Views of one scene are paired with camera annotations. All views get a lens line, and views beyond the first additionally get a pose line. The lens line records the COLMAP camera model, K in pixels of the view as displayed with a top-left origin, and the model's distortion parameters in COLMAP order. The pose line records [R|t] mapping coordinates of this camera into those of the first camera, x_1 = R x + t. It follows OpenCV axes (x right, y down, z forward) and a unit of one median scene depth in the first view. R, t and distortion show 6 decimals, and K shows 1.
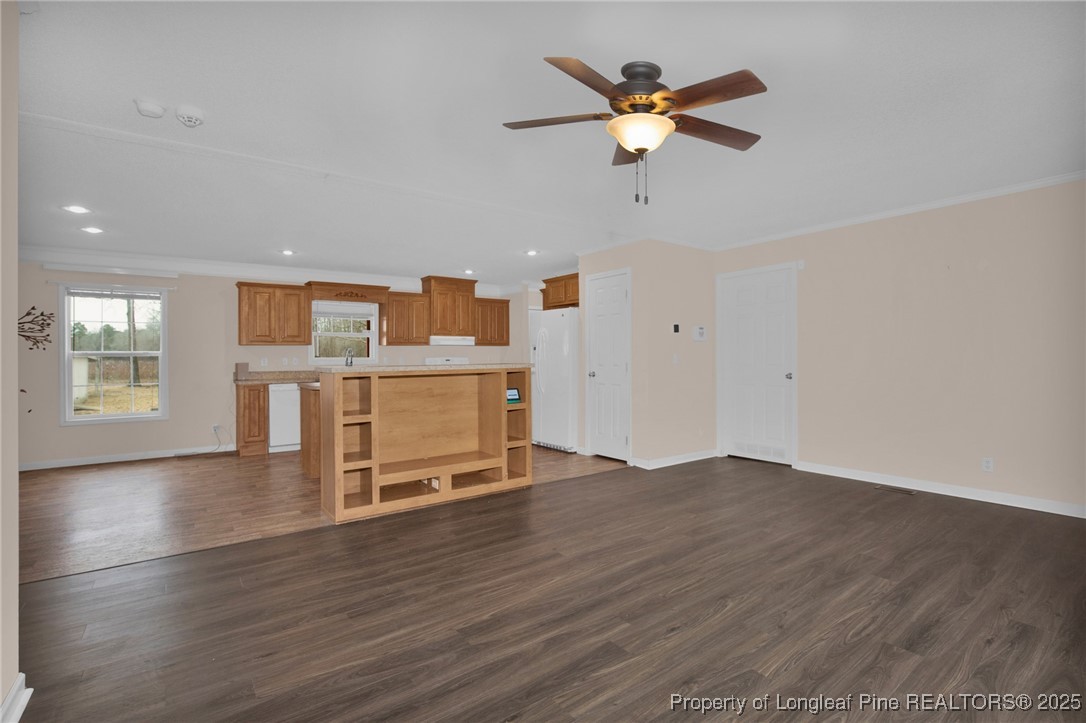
lens RADIAL K [[504.7, 0, 539.9], [0, 504.7, 351.1], [0, 0, 1]] dist [-0.046137, 0.010575]
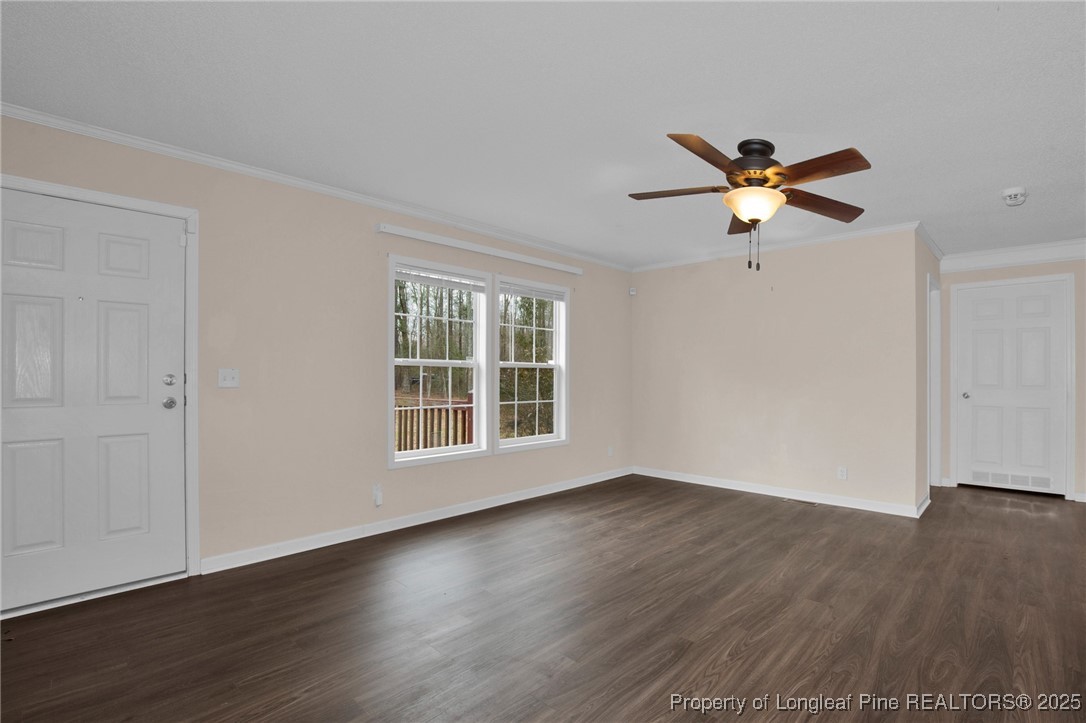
lens RADIAL K [[517.4, 0, 543.0], [0, 517.4, 361.5], [0, 0, 1]] dist [-0.045438, 0.009883]
pose [[-0.985827, 0.006379, -0.167646, 0.717339], [0.012397, 0.999315, -0.034876, 0.012628], [0.167309, -0.036460, -0.985230, 1.977812]]
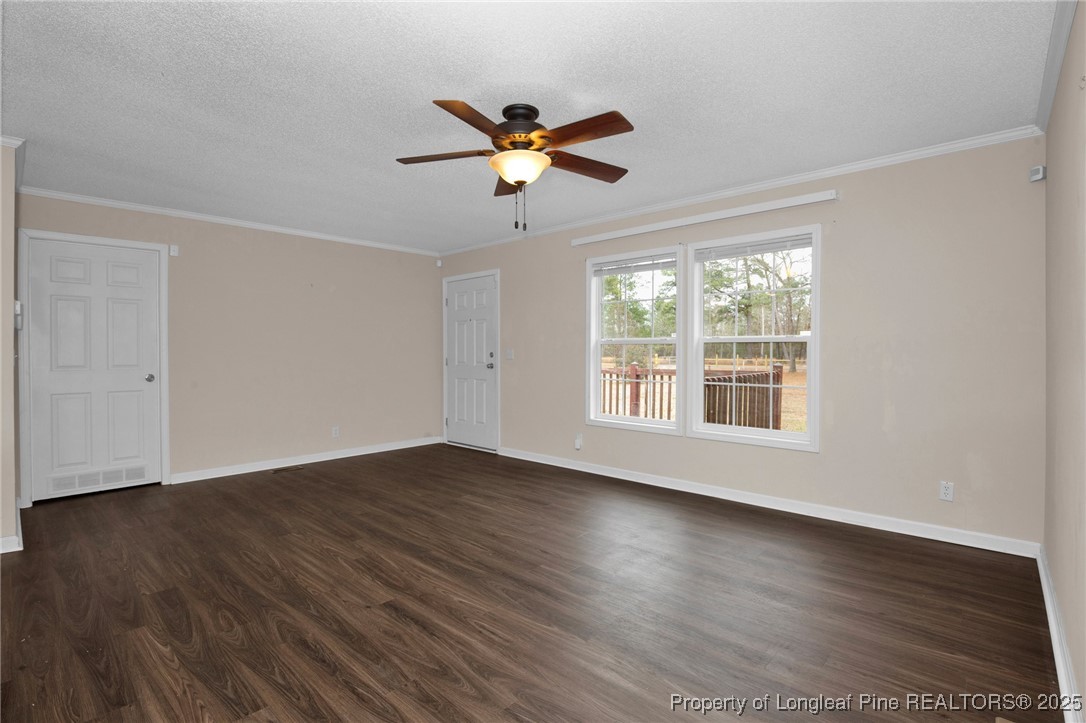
lens RADIAL K [[504.7, 0, 539.9], [0, 504.7, 351.1], [0, 0, 1]] dist [-0.046137, 0.010575]
pose [[-0.195837, 0.012027, 0.980563, -0.849782], [-0.007681, 0.999875, -0.013797, 0.021370], [-0.980606, -0.010233, -0.195720, 1.006044]]
